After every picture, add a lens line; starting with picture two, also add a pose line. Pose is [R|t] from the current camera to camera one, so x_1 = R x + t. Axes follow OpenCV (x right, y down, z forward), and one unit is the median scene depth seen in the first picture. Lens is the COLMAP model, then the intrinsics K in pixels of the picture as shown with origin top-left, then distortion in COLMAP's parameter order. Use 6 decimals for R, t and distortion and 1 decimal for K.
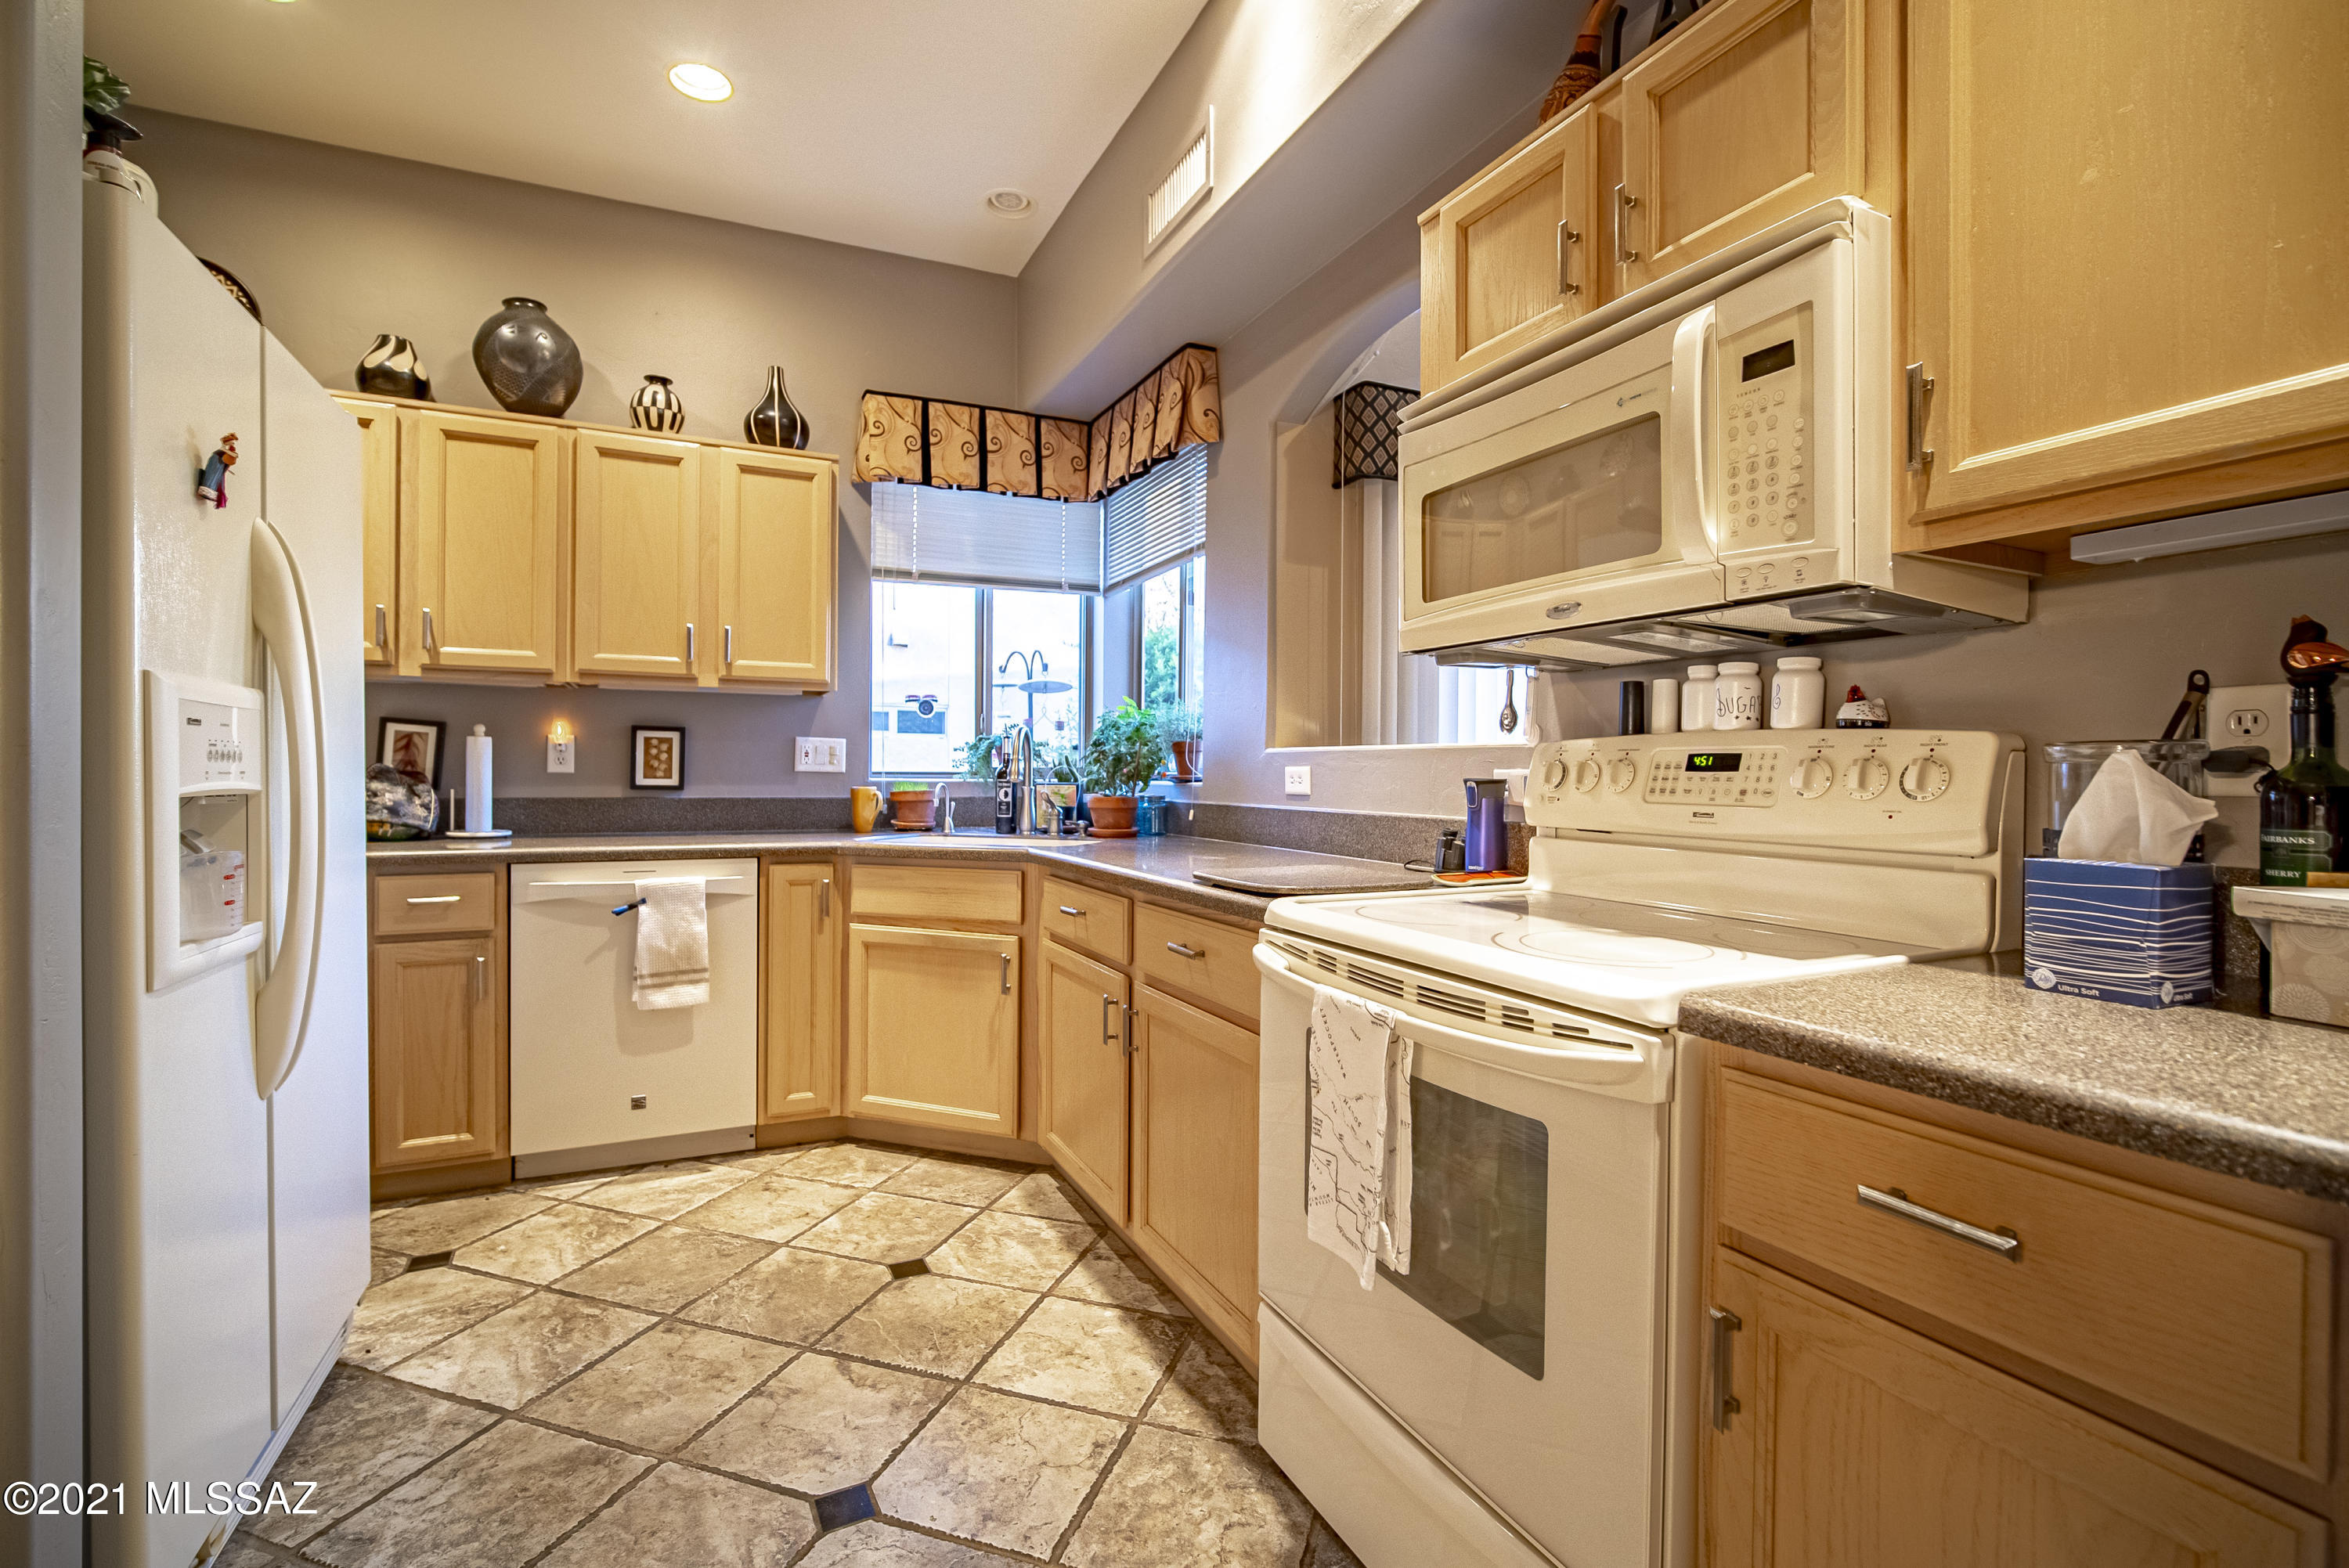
lens RADIAL K [[1037.9, 0, 1167.1], [0, 1037.9, 775.3], [0, 0, 1]] dist [-0.014827, 0.001666]
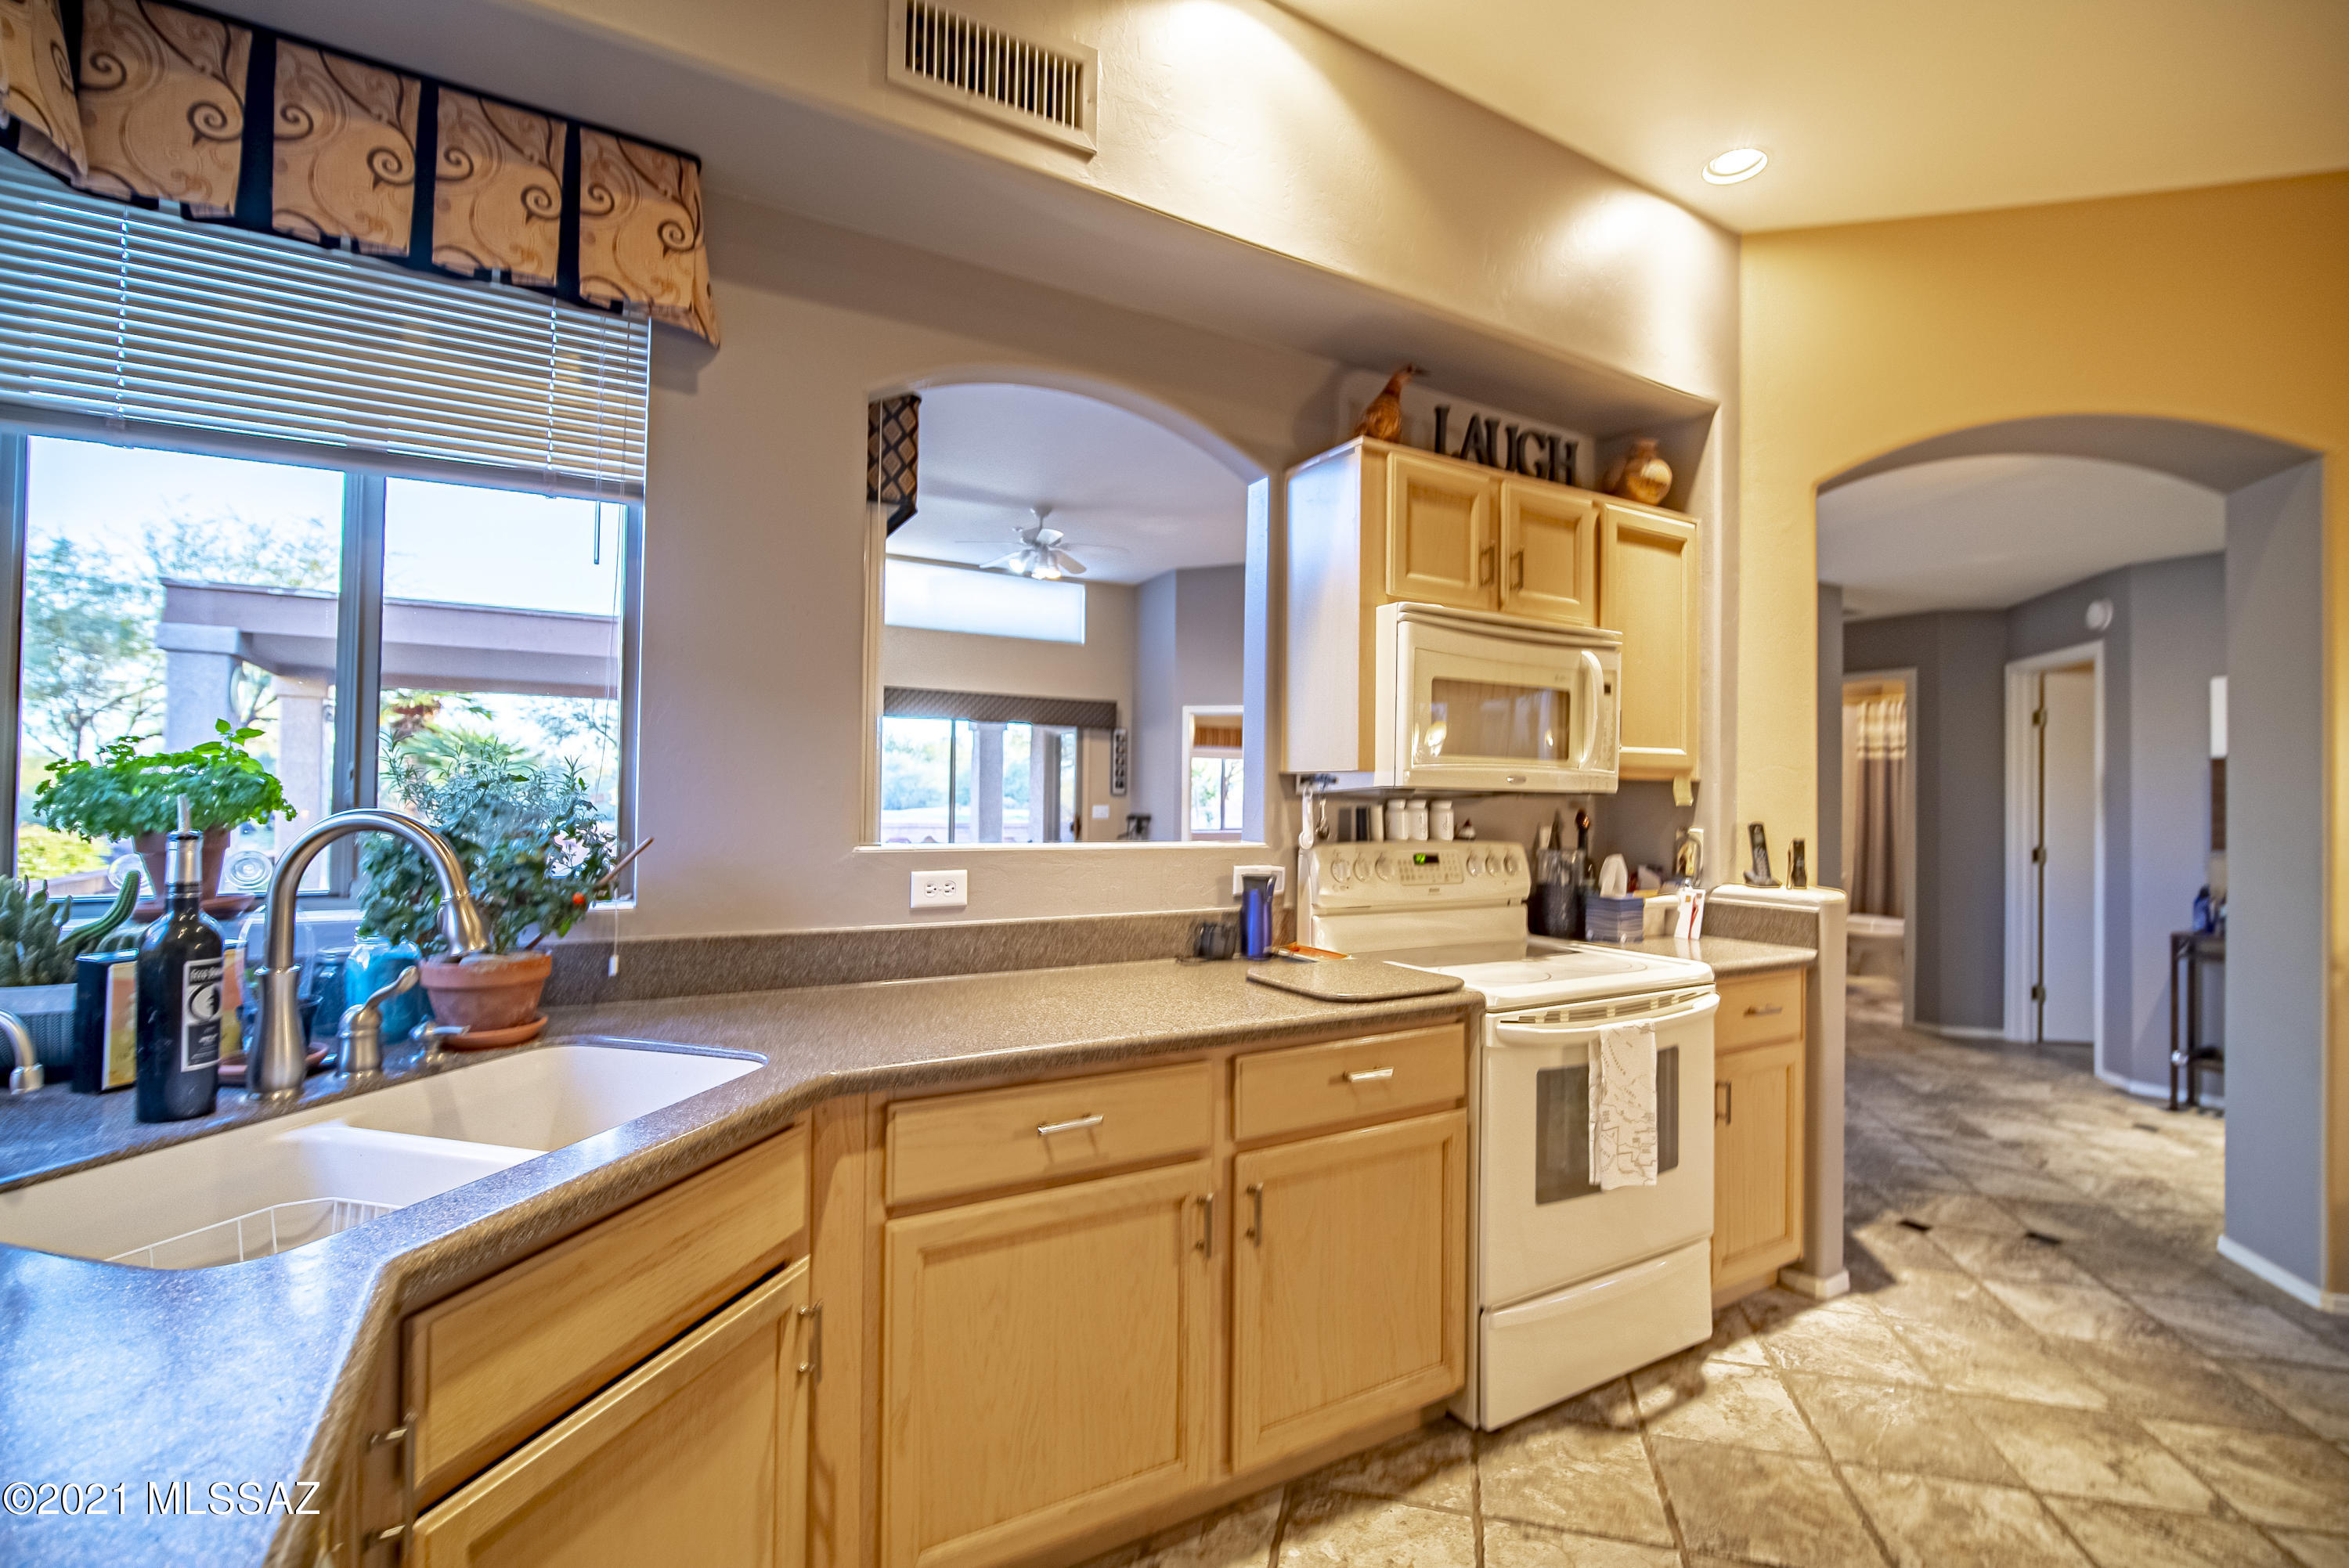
lens RADIAL K [[1037.9, 0, 1185.5], [0, 1037.9, 785.5], [0, 0, 1]] dist [-0.014827, 0.001666]
pose [[-0.092193, 0.005063, 0.995728, -1.015723], [-0.010130, 0.999931, -0.006022, -0.105854], [-0.995690, -0.010642, -0.092135, 1.353553]]
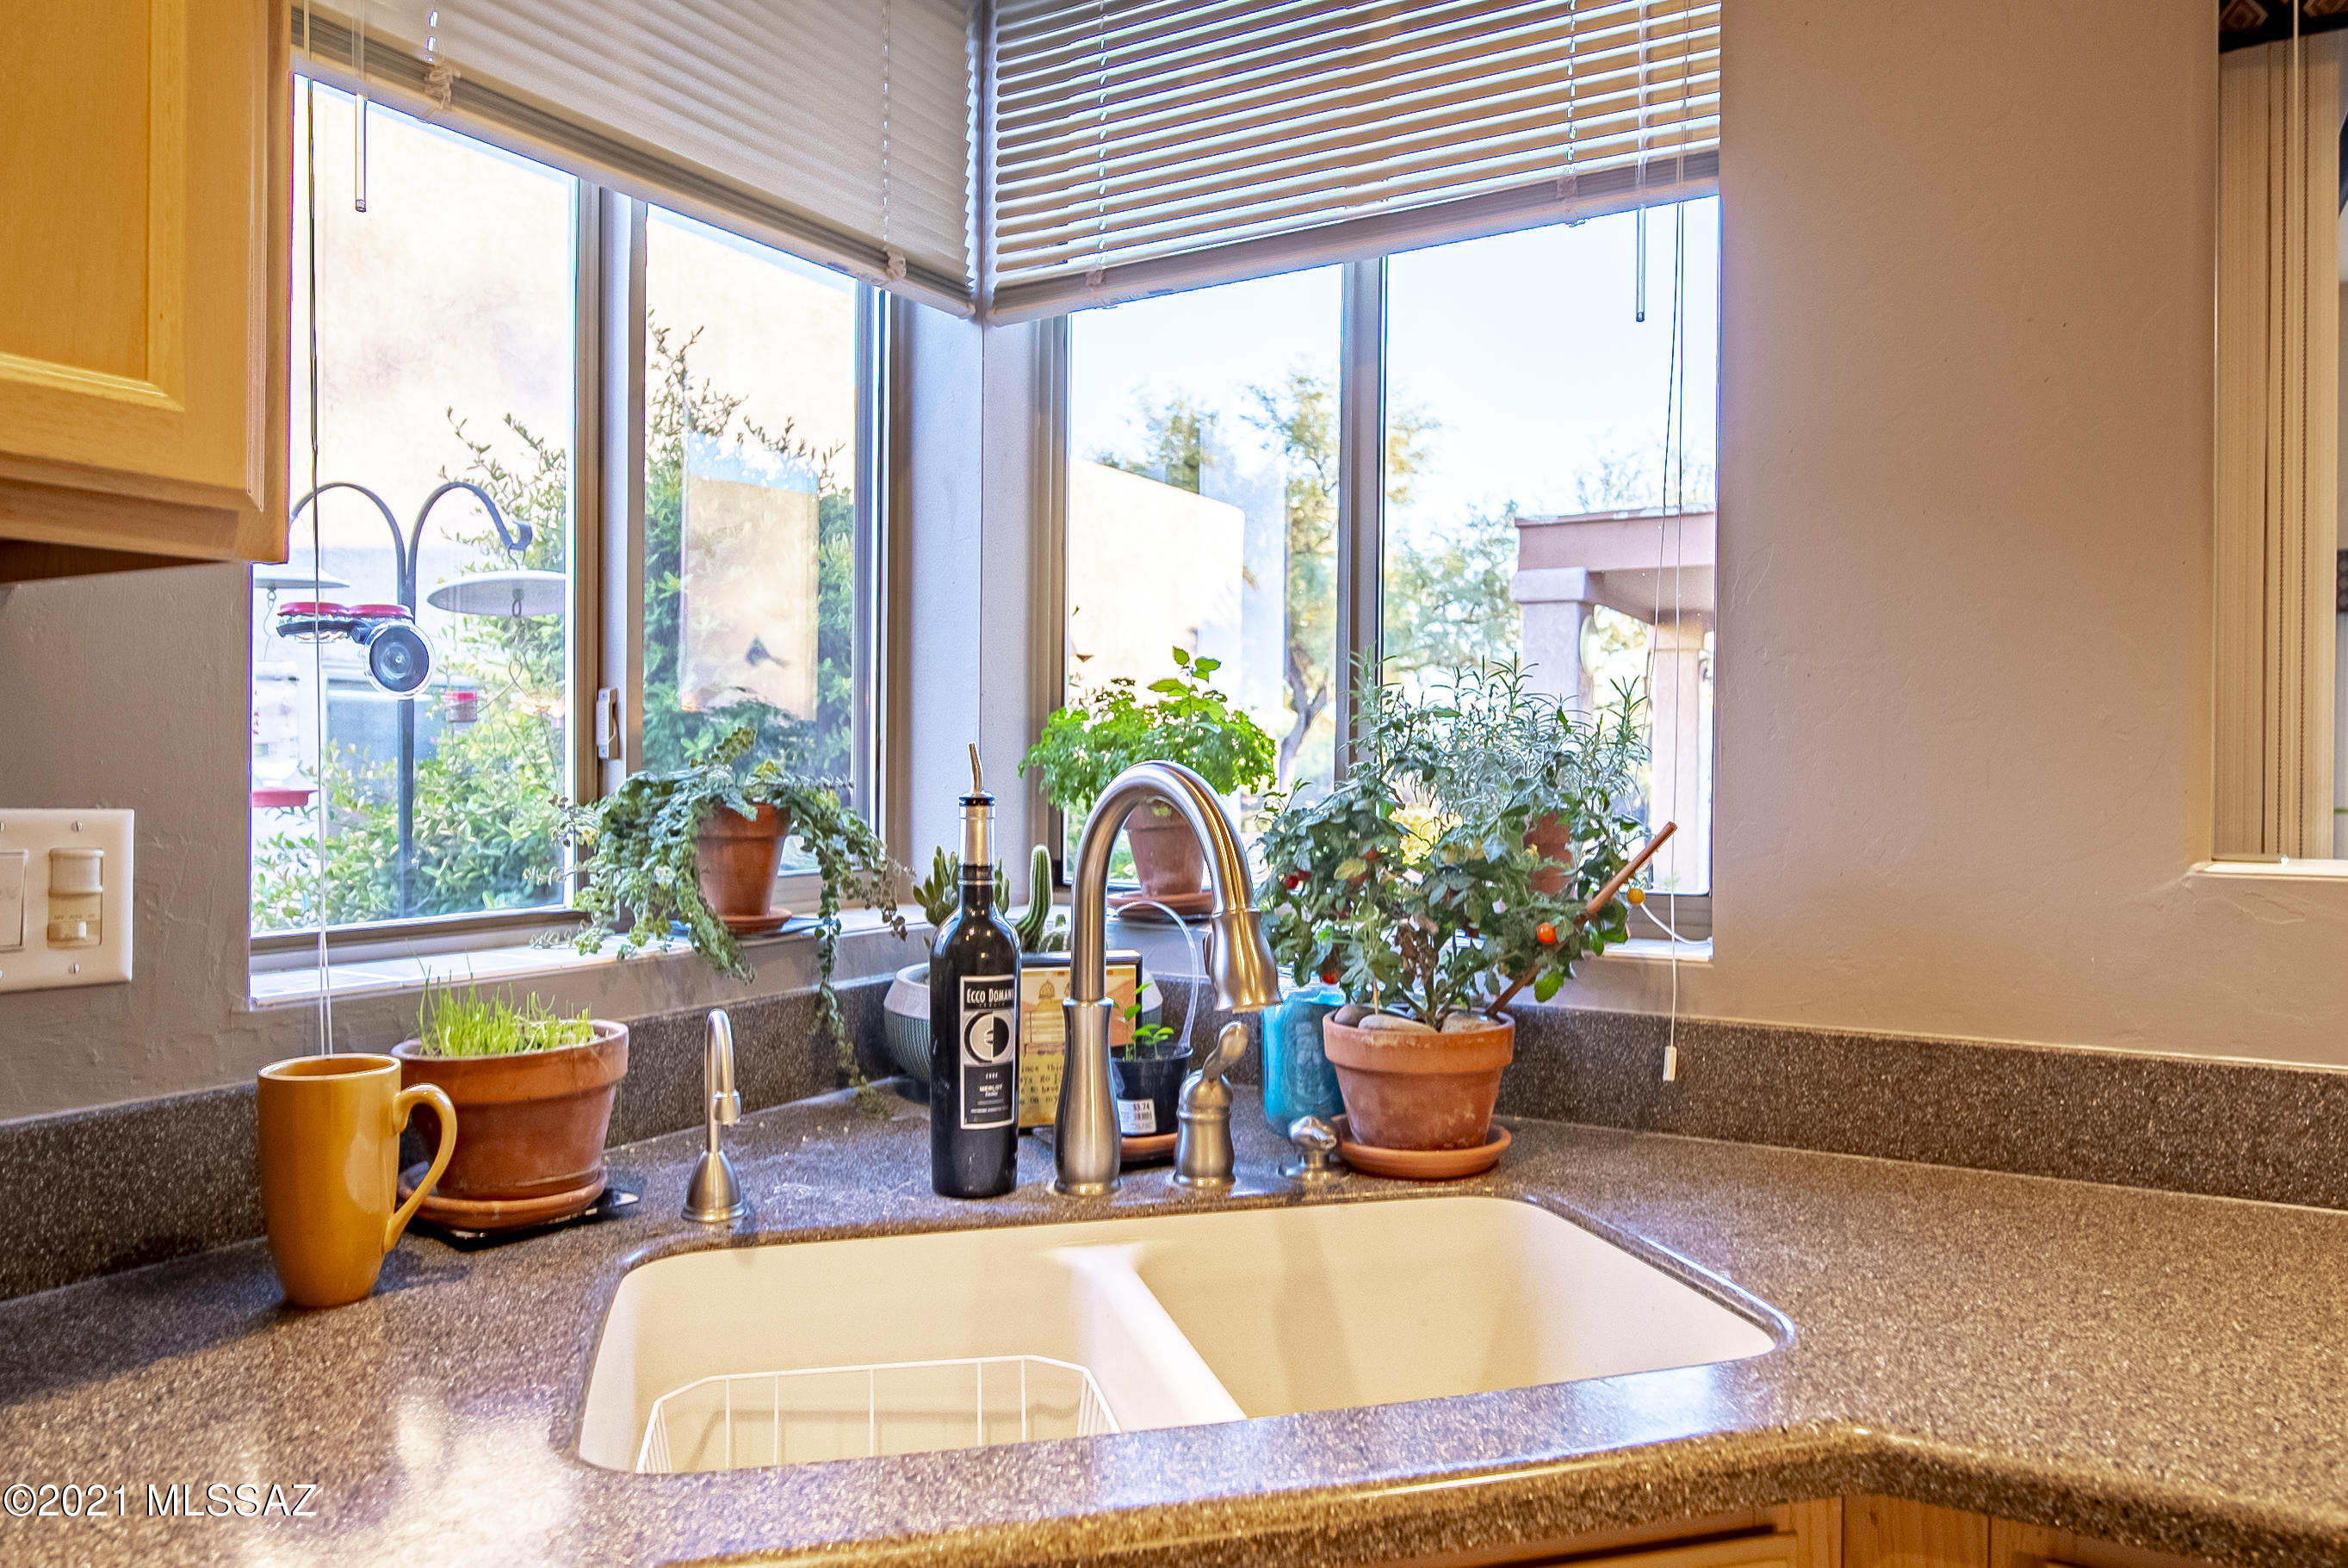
lens RADIAL K [[1592.6, 0, 1185.4], [0, 1592.6, 774.6], [0, 0, 1]] dist [-0.022266, 0.002141]
pose [[0.826859, -0.004855, 0.562388, -0.629219], [0.003646, 0.999988, 0.003272, -0.084045], [-0.562397, -0.000655, 0.826867, 1.275180]]
